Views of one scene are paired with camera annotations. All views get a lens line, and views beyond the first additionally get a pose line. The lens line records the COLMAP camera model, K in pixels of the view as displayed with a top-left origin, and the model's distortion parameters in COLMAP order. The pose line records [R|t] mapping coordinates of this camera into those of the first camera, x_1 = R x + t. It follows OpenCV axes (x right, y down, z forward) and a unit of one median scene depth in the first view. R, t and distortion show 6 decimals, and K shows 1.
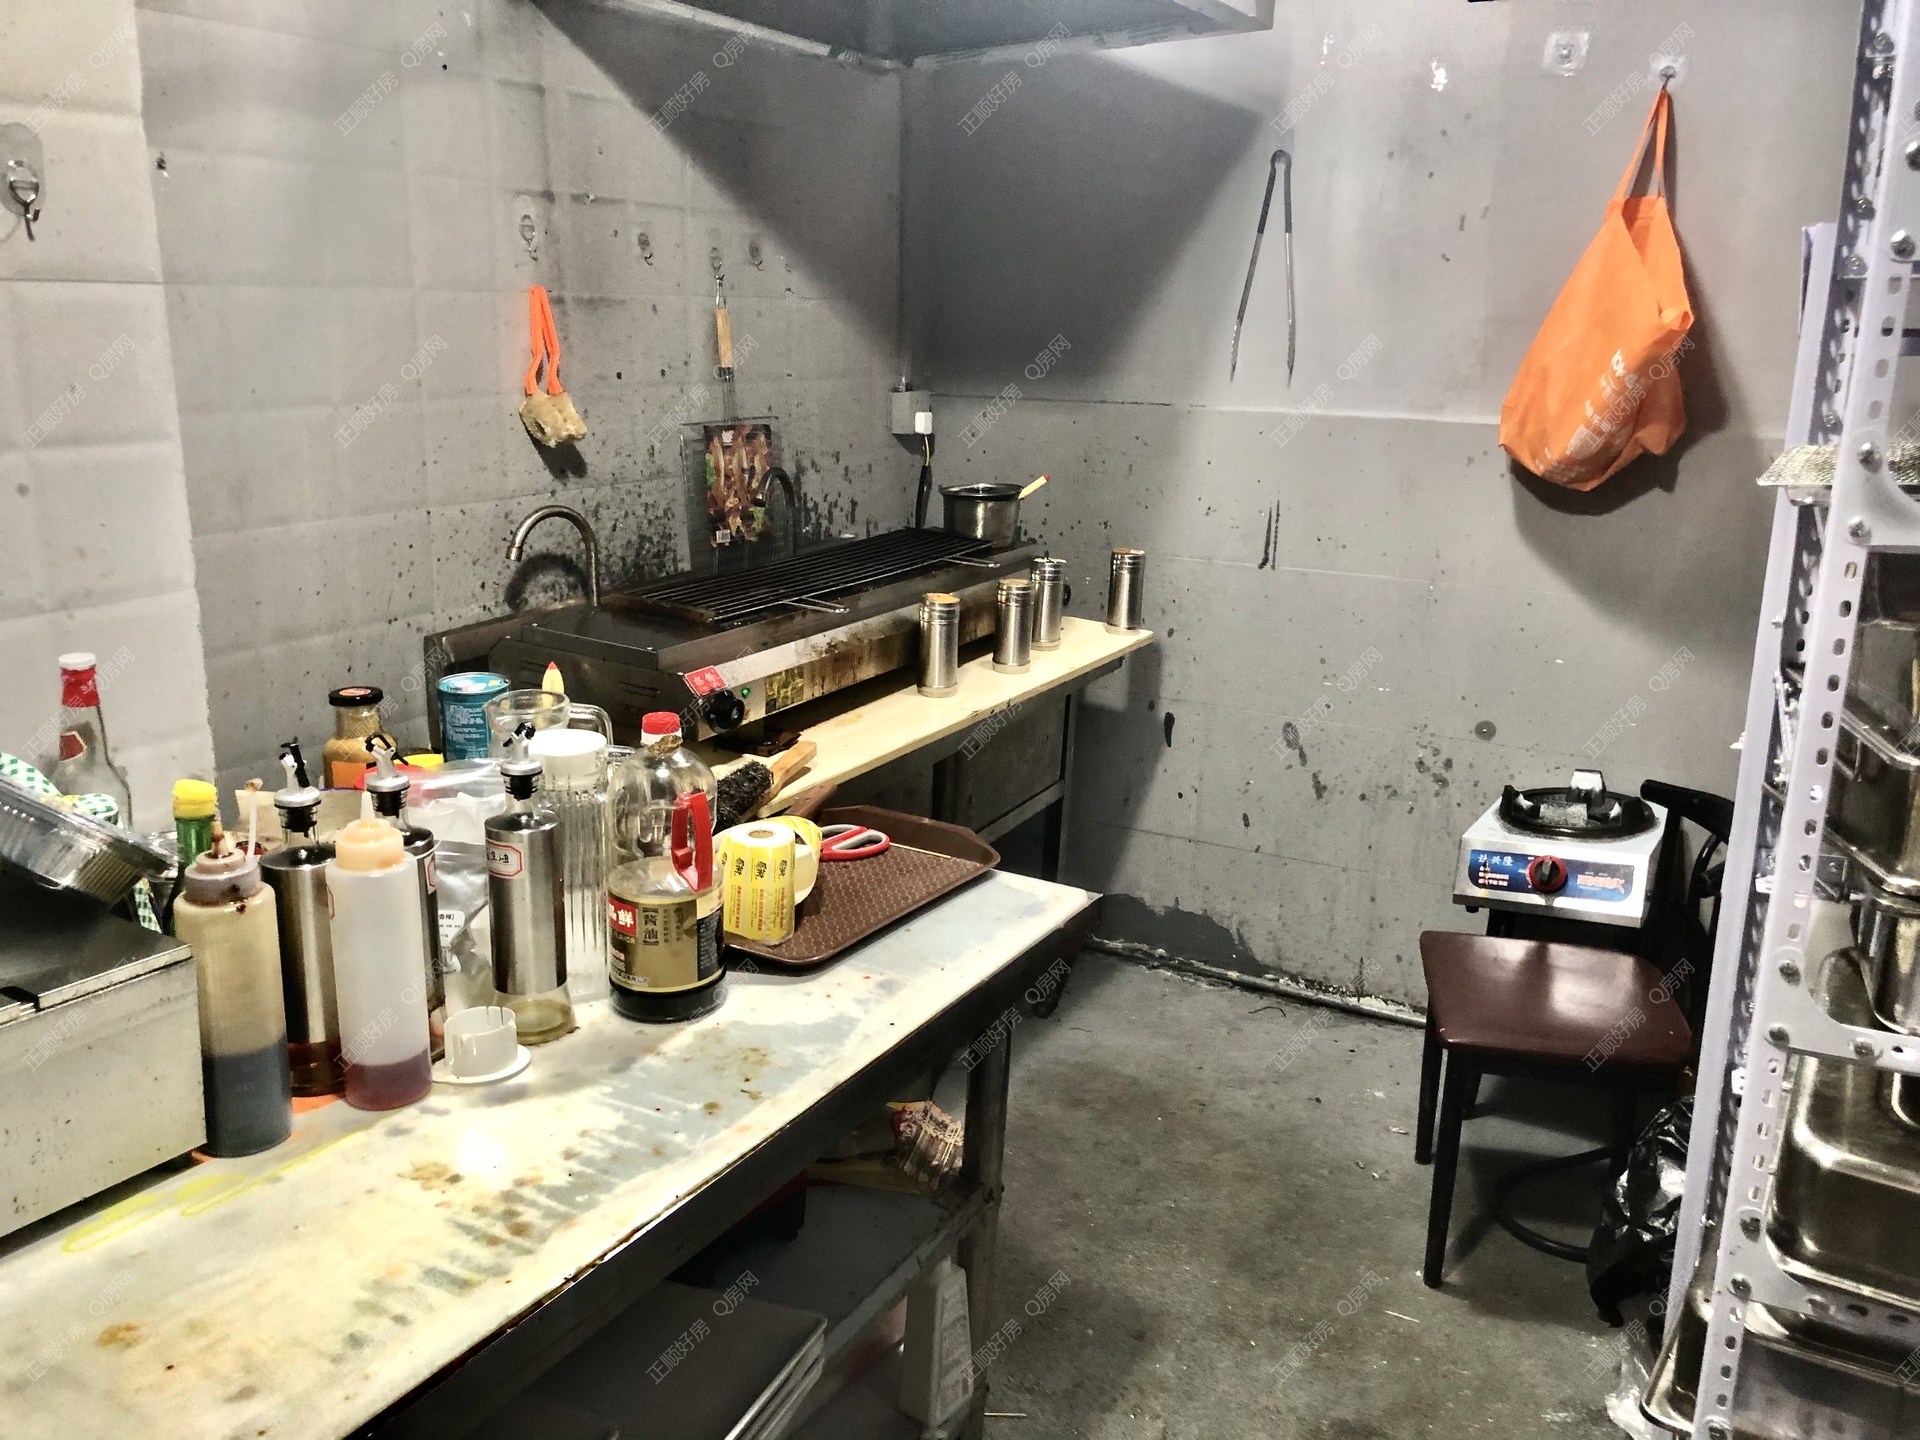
lens RADIAL K [[1565.8, 0, 961.5], [0, 1565.8, 721.0], [0, 0, 1]] dist [0.027250, -0.028544]
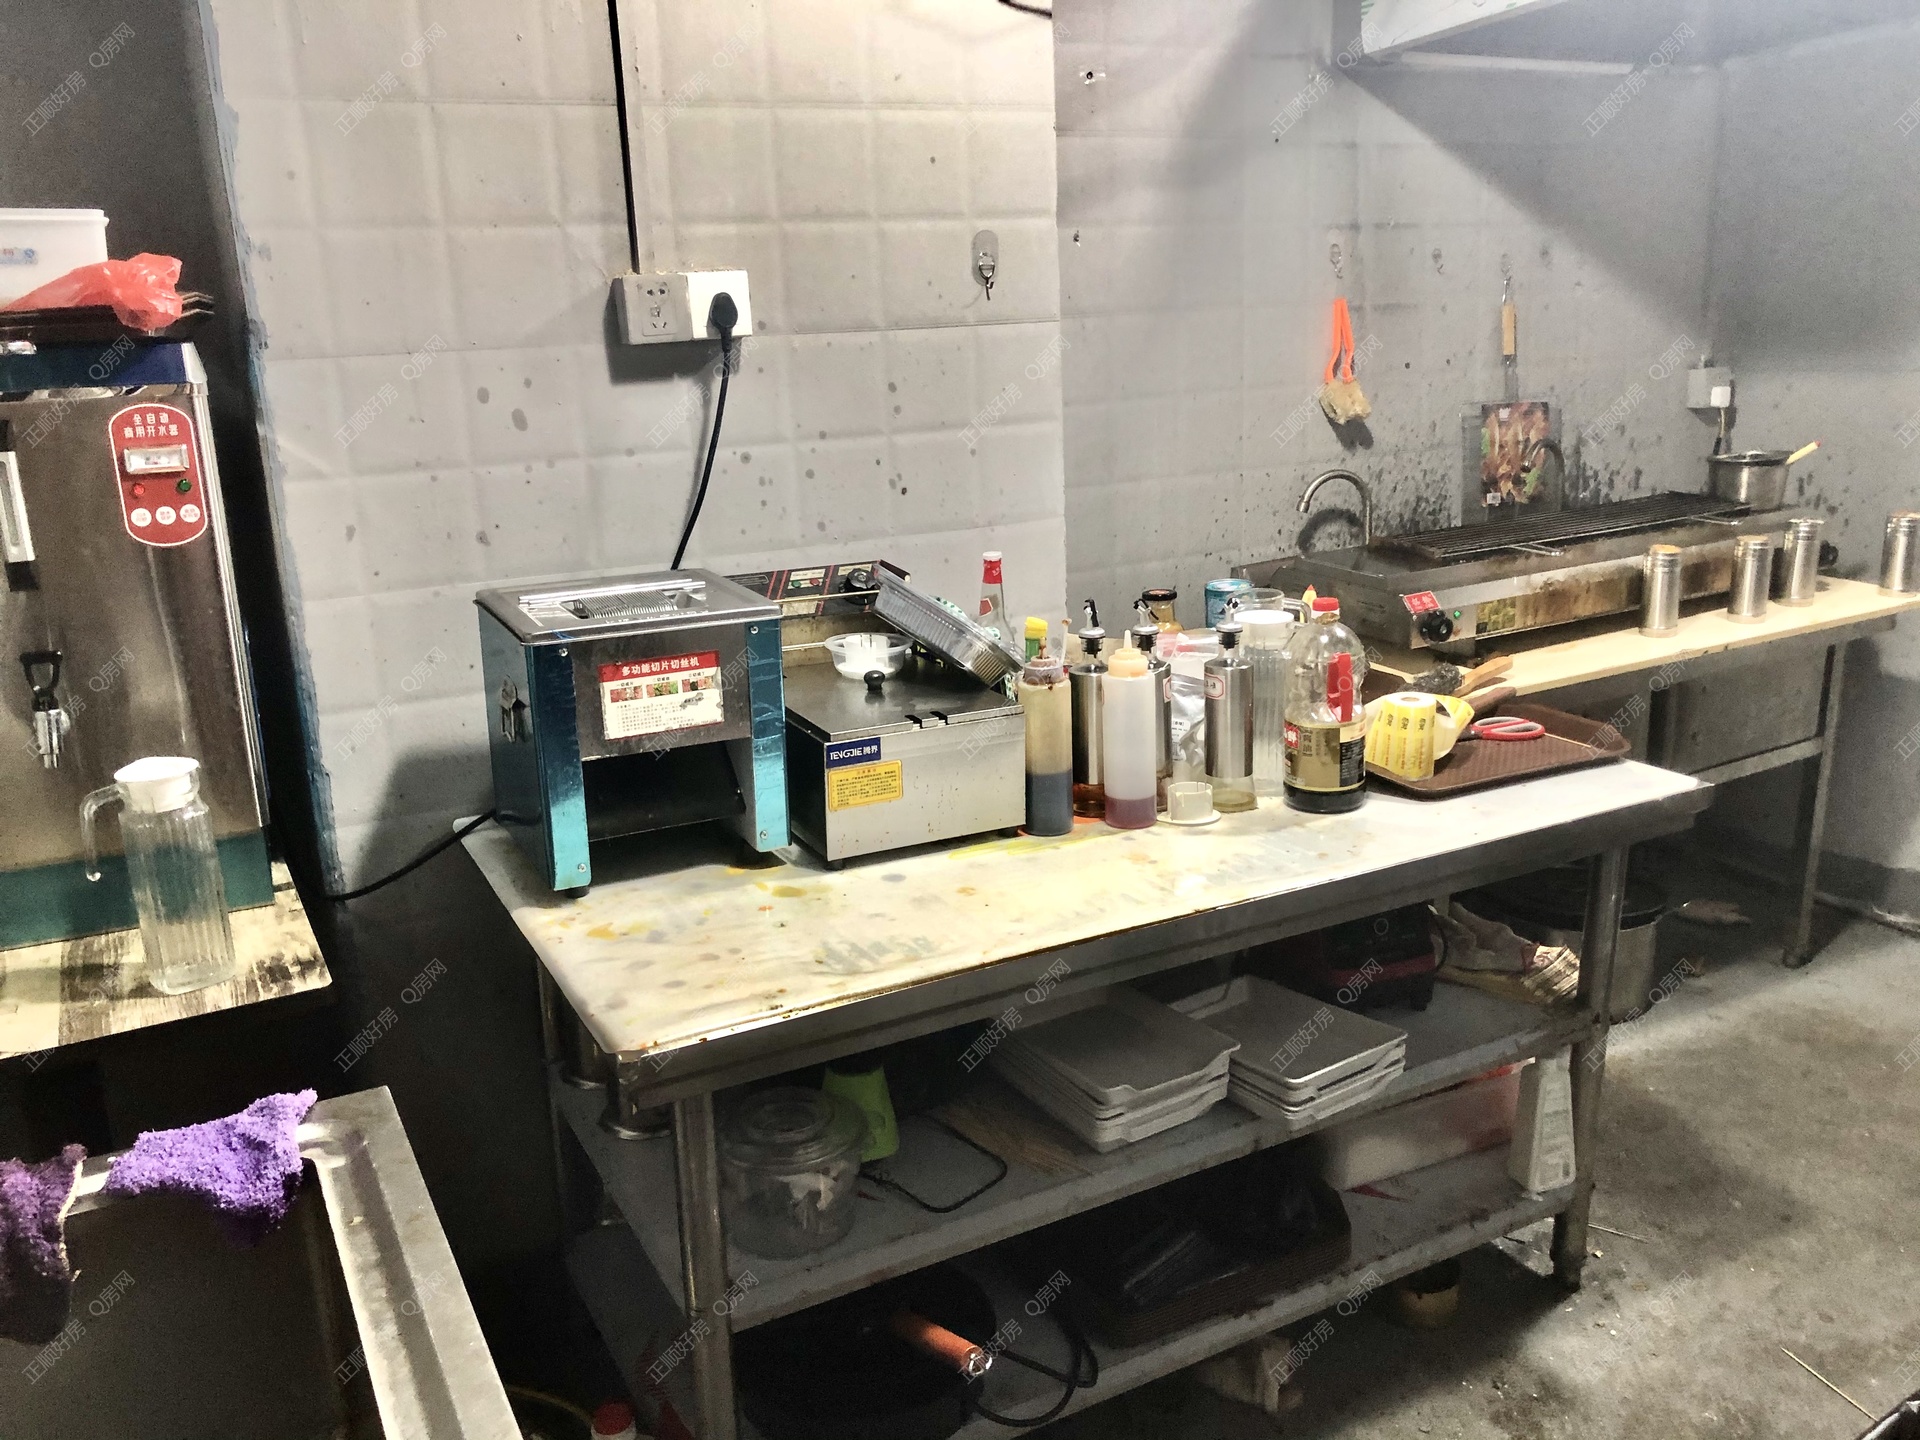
lens RADIAL K [[1565.8, 0, 963.9], [0, 1565.8, 723.4], [0, 0, 1]] dist [0.027250, -0.028544]
pose [[0.842011, 0.080864, -0.533365, 0.205886], [-0.077654, 0.996573, 0.028499, 0.063116], [0.533842, 0.017421, 0.845405, -0.271619]]
